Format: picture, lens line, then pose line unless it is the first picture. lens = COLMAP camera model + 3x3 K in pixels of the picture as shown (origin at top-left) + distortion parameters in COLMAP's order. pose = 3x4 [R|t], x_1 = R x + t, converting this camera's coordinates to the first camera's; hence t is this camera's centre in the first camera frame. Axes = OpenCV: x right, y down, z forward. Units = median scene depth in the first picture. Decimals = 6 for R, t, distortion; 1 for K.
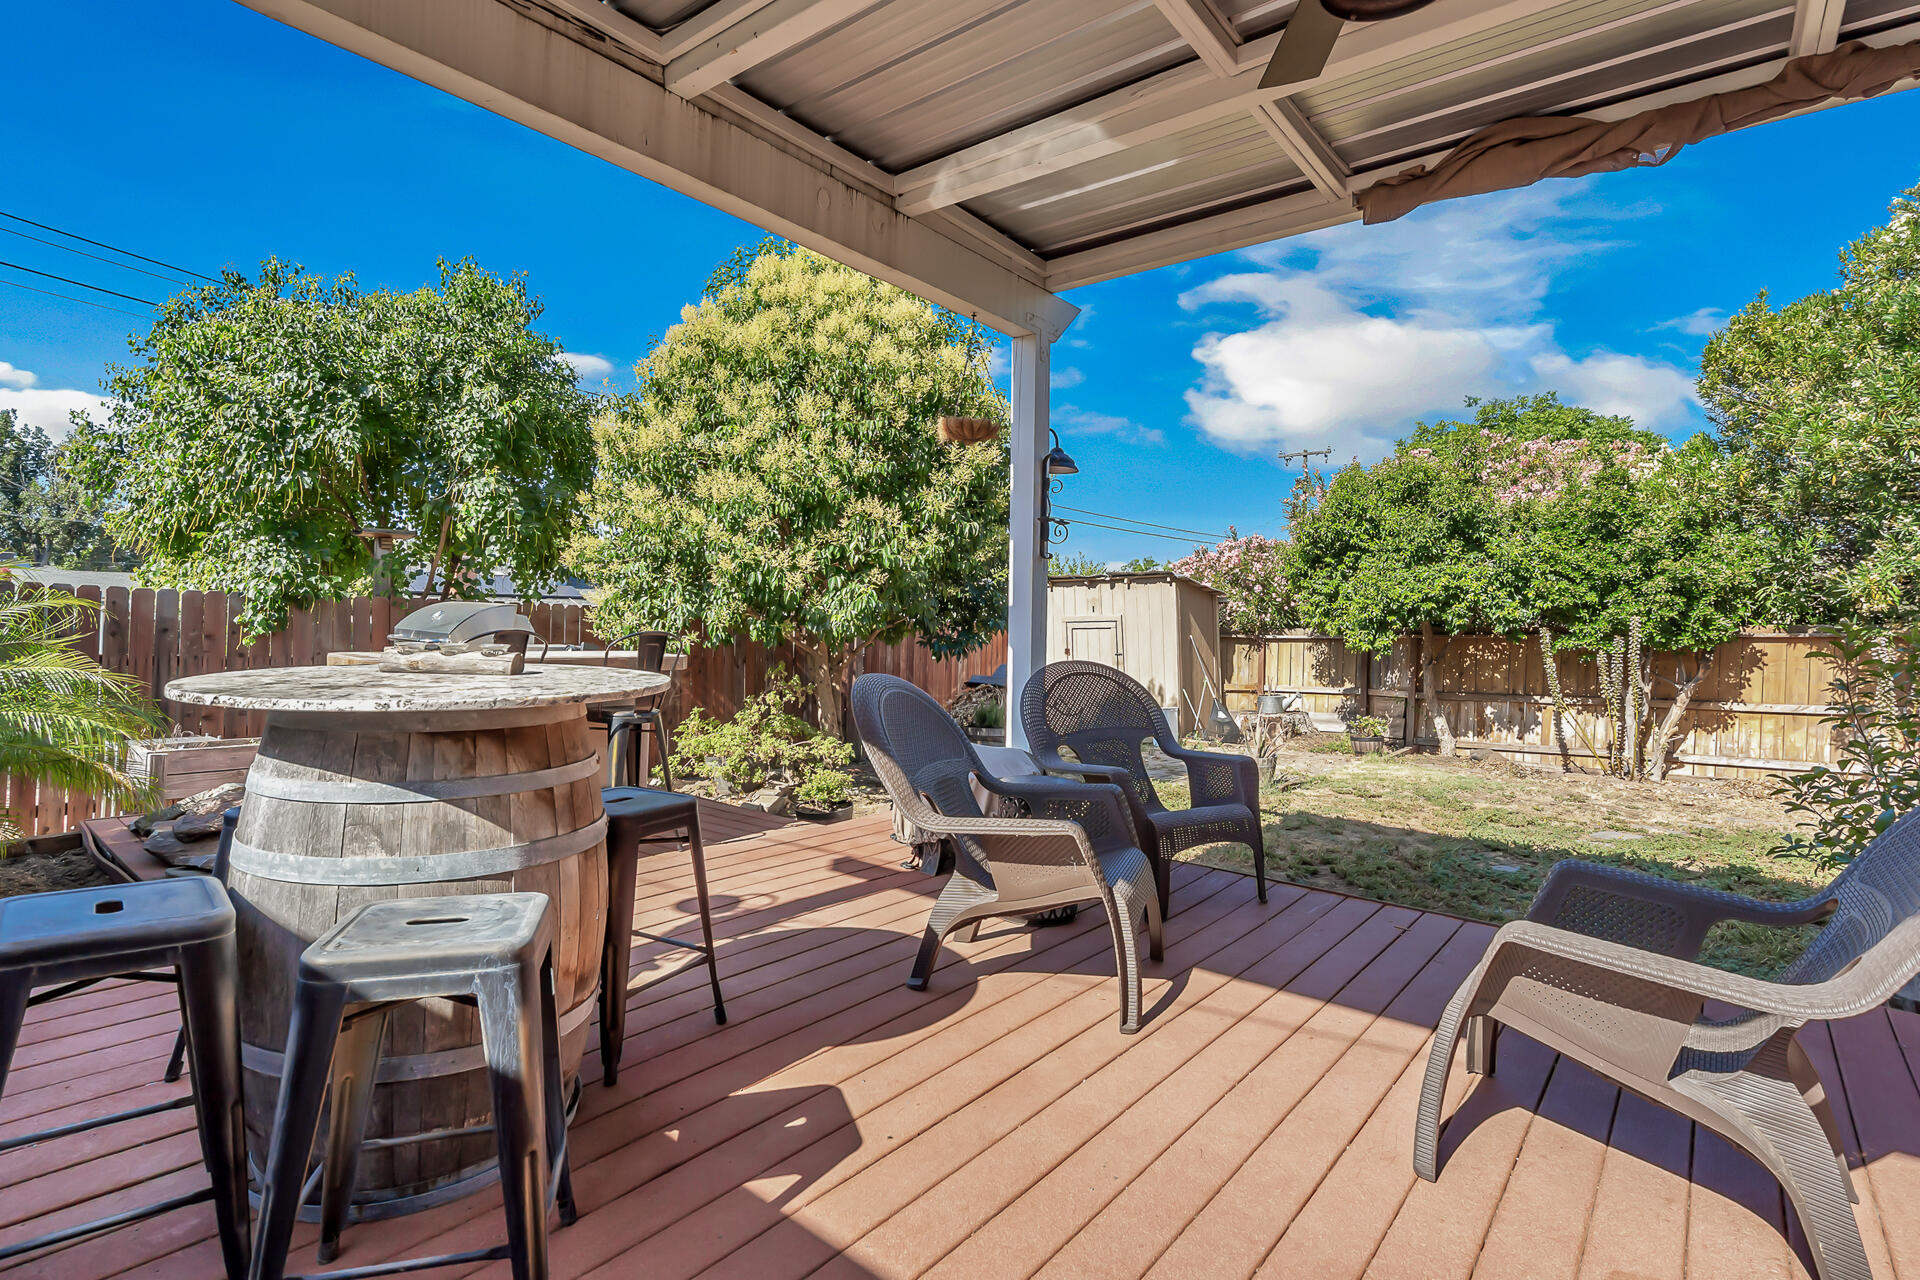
lens RADIAL K [[936.5, 0, 938.5], [0, 936.5, 614.3], [0, 0, 1]] dist [-0.003559, -0.000165]
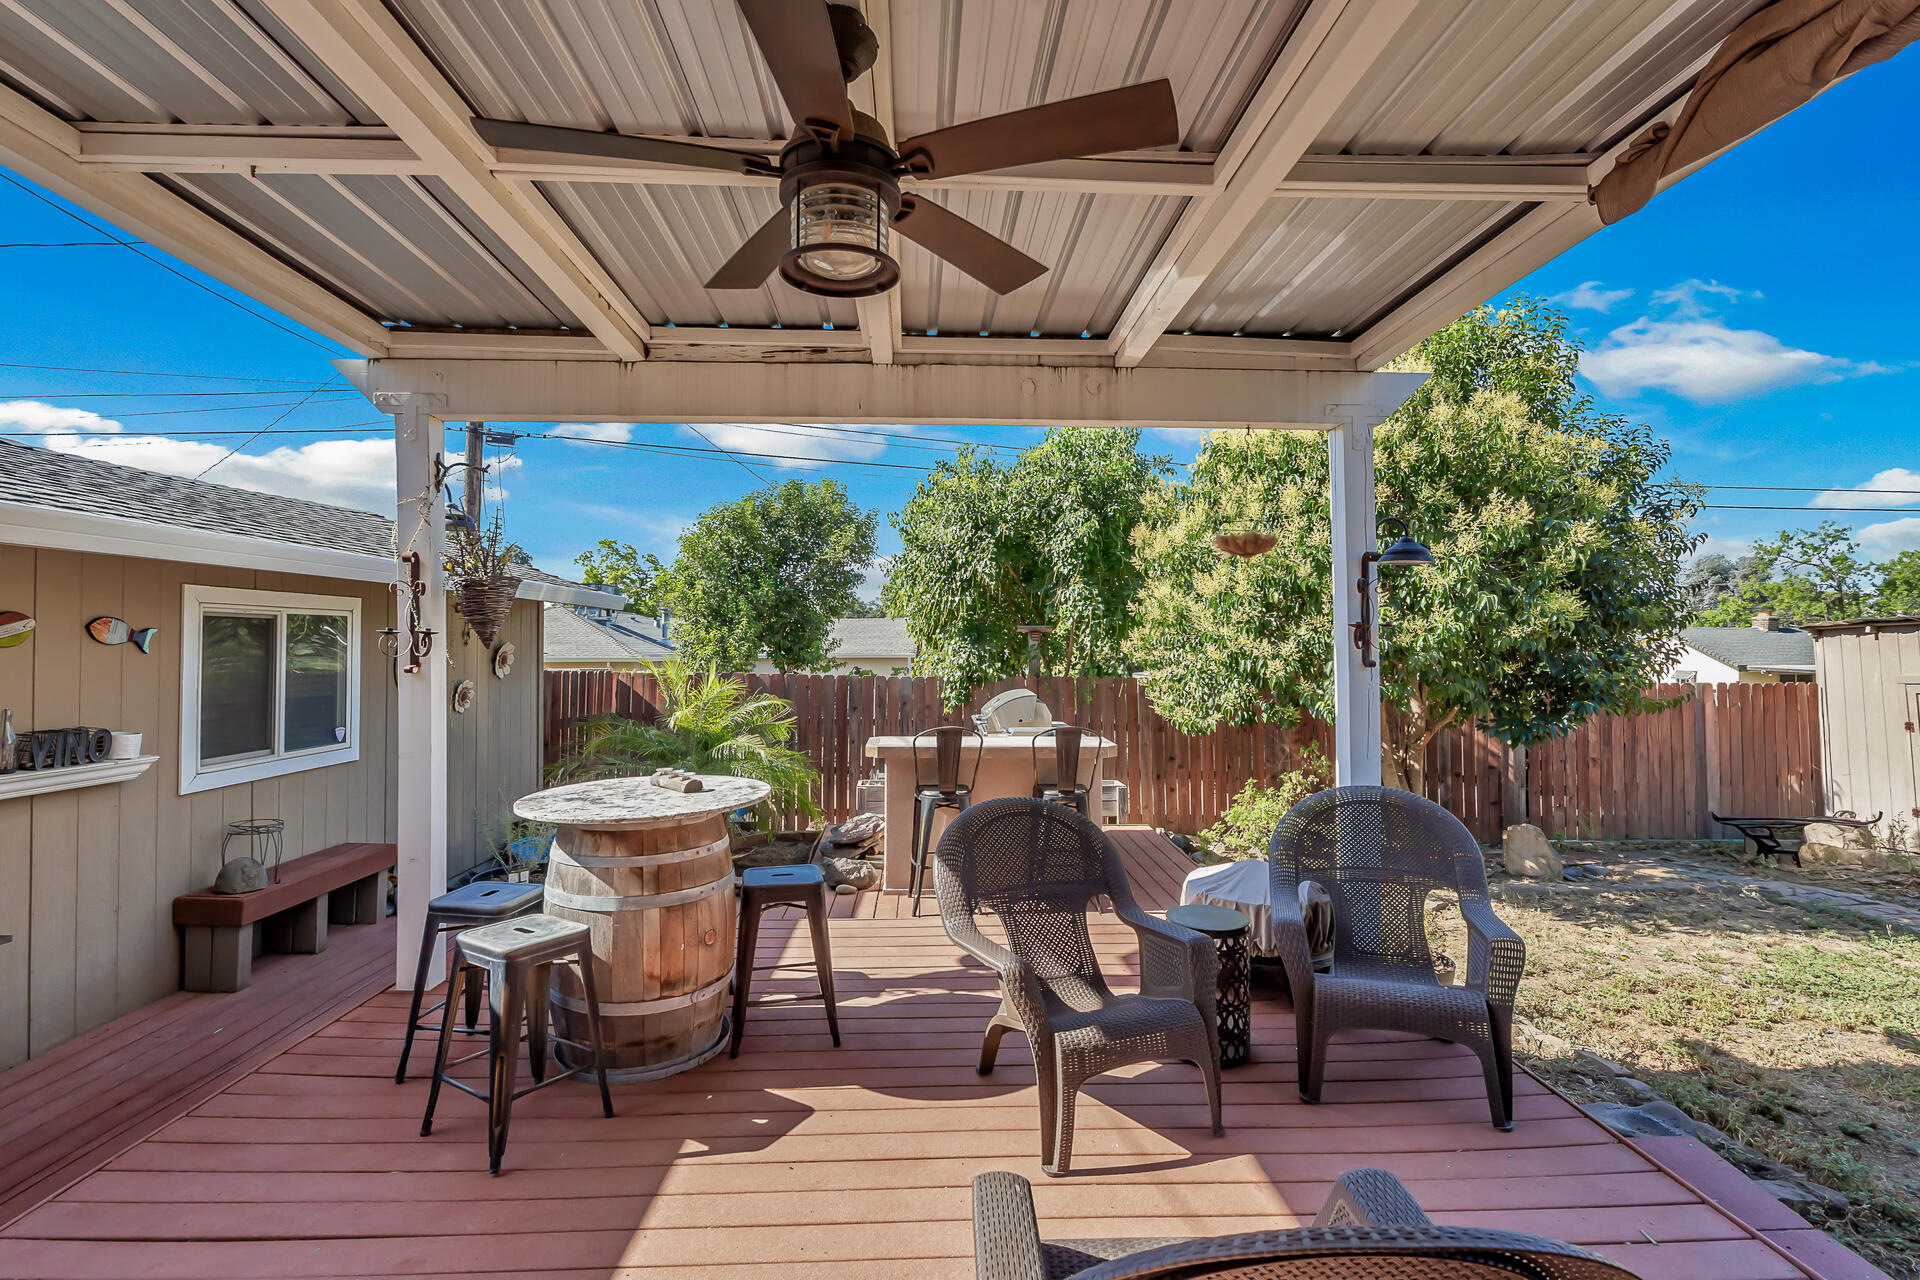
lens RADIAL K [[886.2, 0, 960.0], [0, 886.2, 640.0], [0, 0, 1]] dist [-0.001200, 0.000601]
pose [[0.664461, -0.033057, -0.746591, 0.651098], [0.022705, 0.999453, -0.024045, -0.097855], [0.746978, -0.000974, 0.664848, 0.182700]]
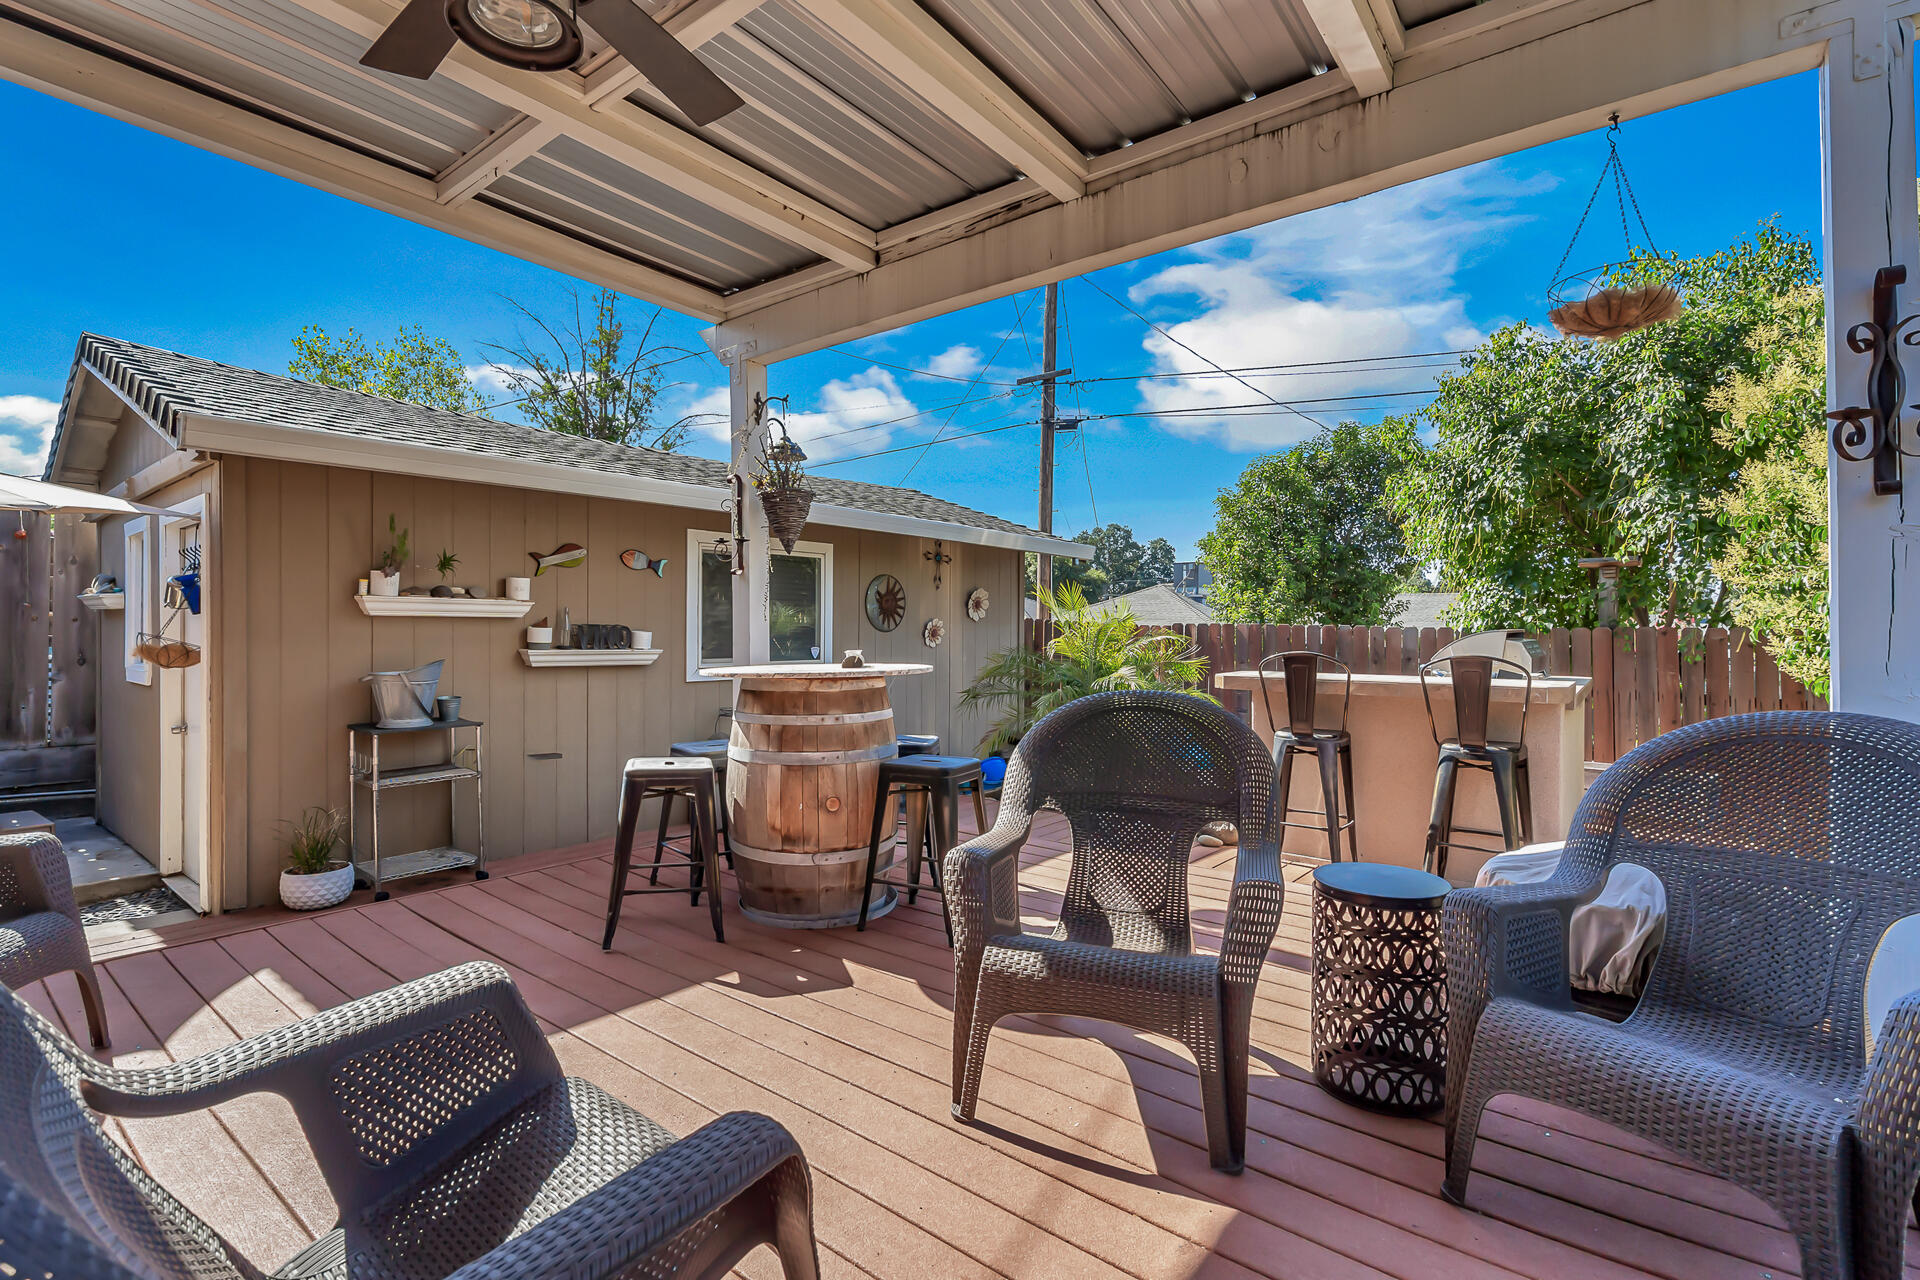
lens RADIAL K [[886.2, 0, 960.0], [0, 886.2, 640.0], [0, 0, 1]] dist [-0.001200, 0.000601]
pose [[0.020206, -0.022200, -0.999549, 0.721598], [0.002943, 0.999750, -0.022145, 0.029739], [0.999792, -0.002494, 0.020266, 0.711637]]
